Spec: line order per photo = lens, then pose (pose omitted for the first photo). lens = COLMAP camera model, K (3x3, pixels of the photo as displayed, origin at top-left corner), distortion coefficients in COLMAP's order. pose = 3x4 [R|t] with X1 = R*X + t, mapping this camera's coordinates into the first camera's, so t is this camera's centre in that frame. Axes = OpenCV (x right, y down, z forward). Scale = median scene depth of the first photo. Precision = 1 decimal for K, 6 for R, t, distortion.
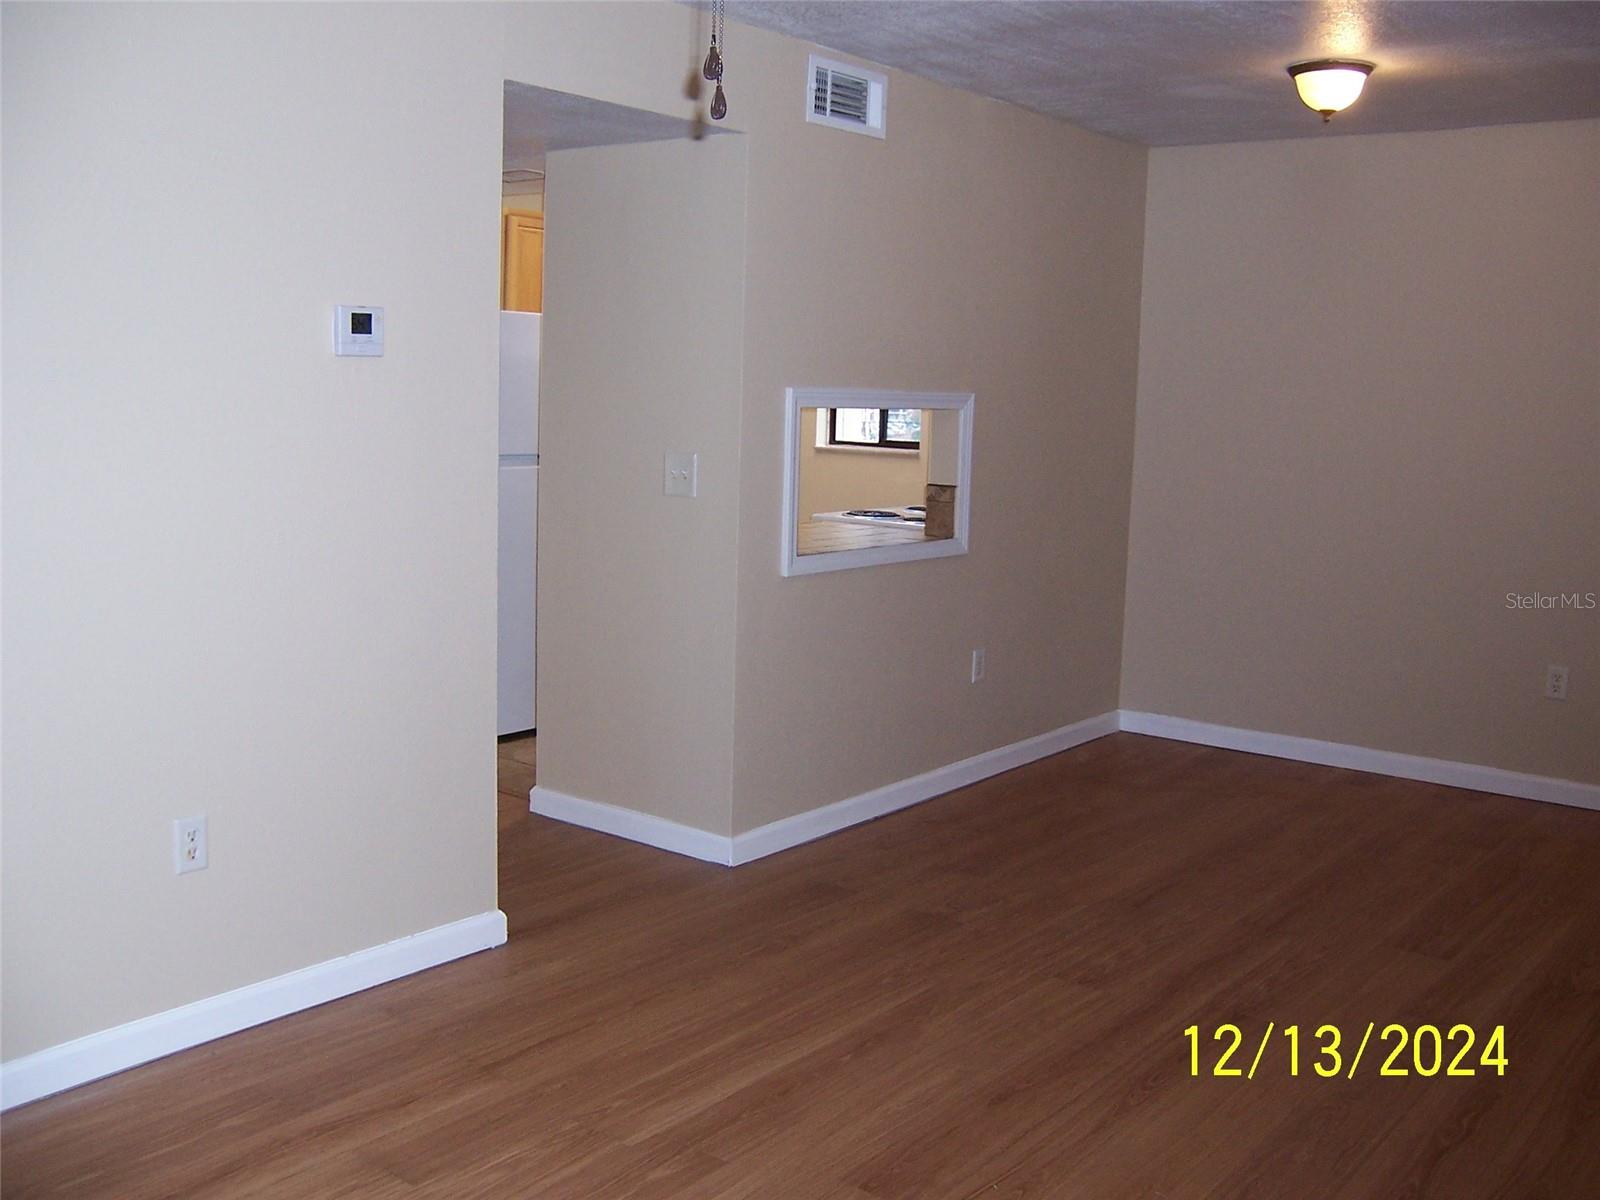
lens RADIAL K [[1554.2, 0, 809.3], [0, 1554.2, 596.4], [0, 0, 1]] dist [-0.146696, 0.180089]
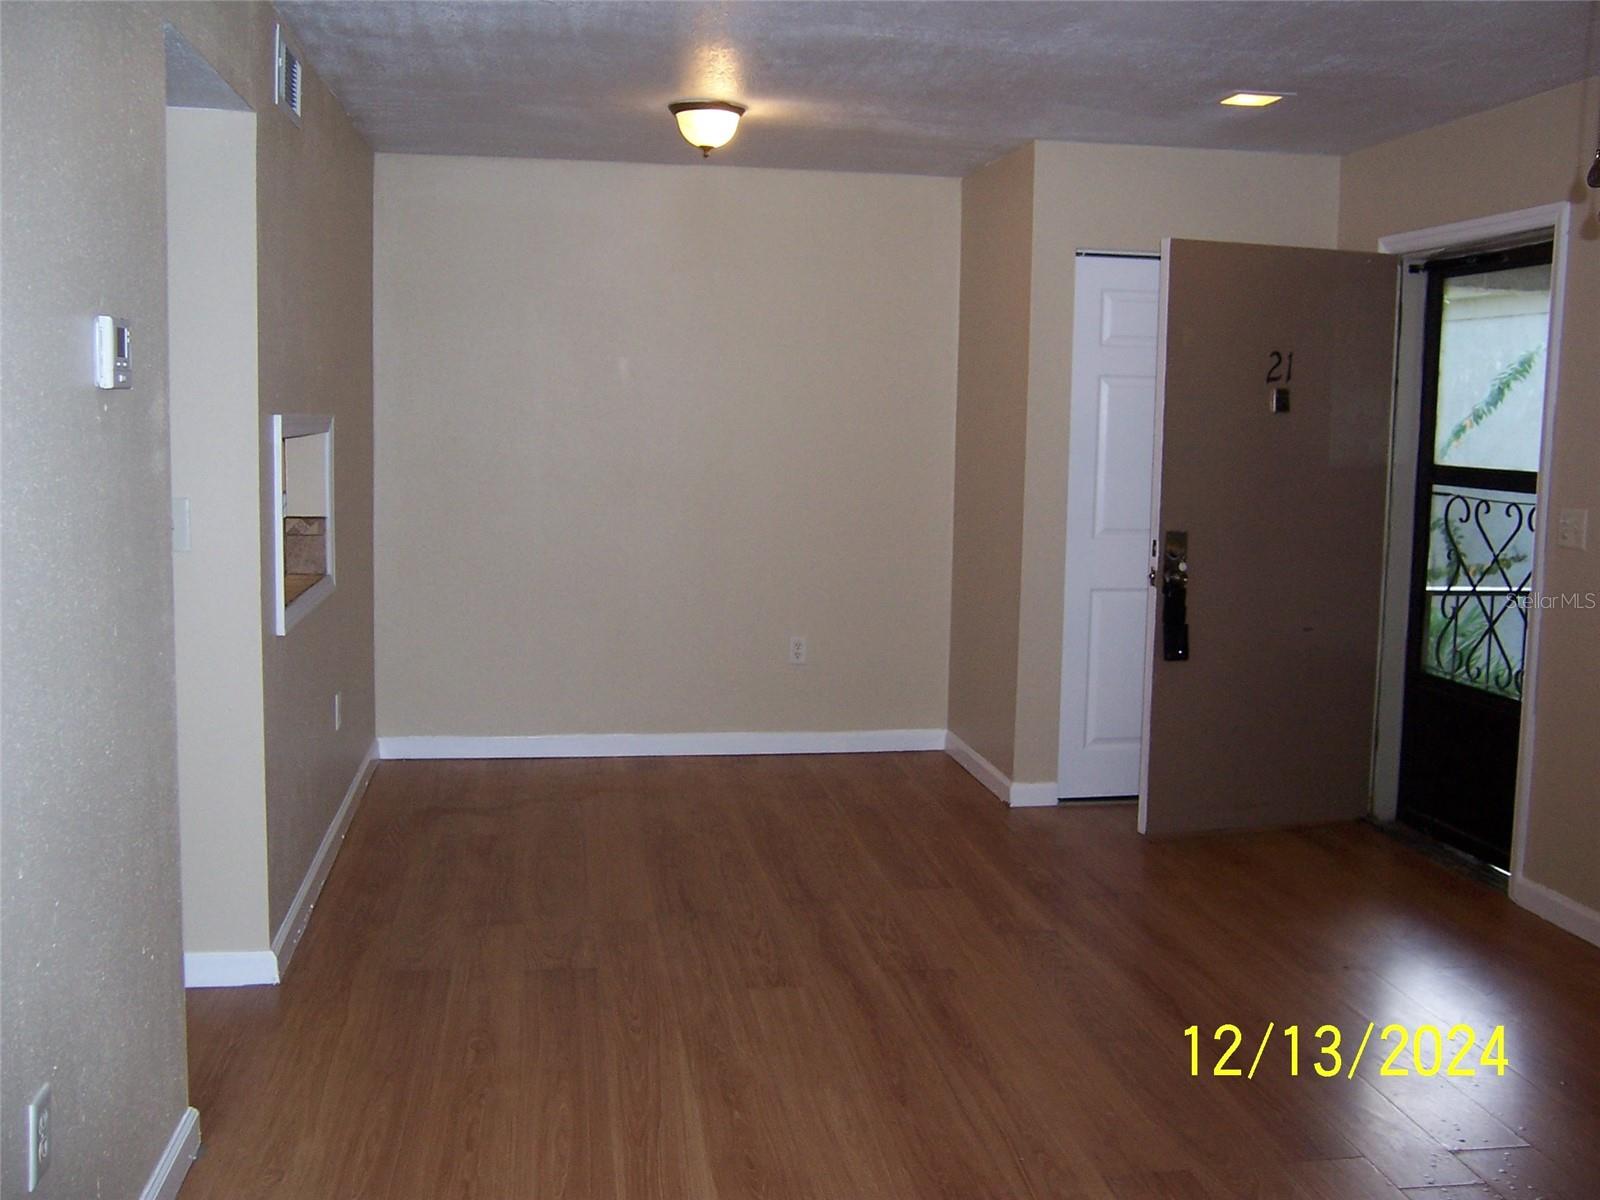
lens RADIAL K [[1554.2, 0, 809.3], [0, 1554.2, 596.4], [0, 0, 1]] dist [-0.146696, 0.180089]
pose [[0.678302, -0.099696, 0.727989, -0.464010], [0.098543, 0.994145, 0.044328, -0.045977], [-0.728146, 0.041670, 0.684155, 0.225797]]
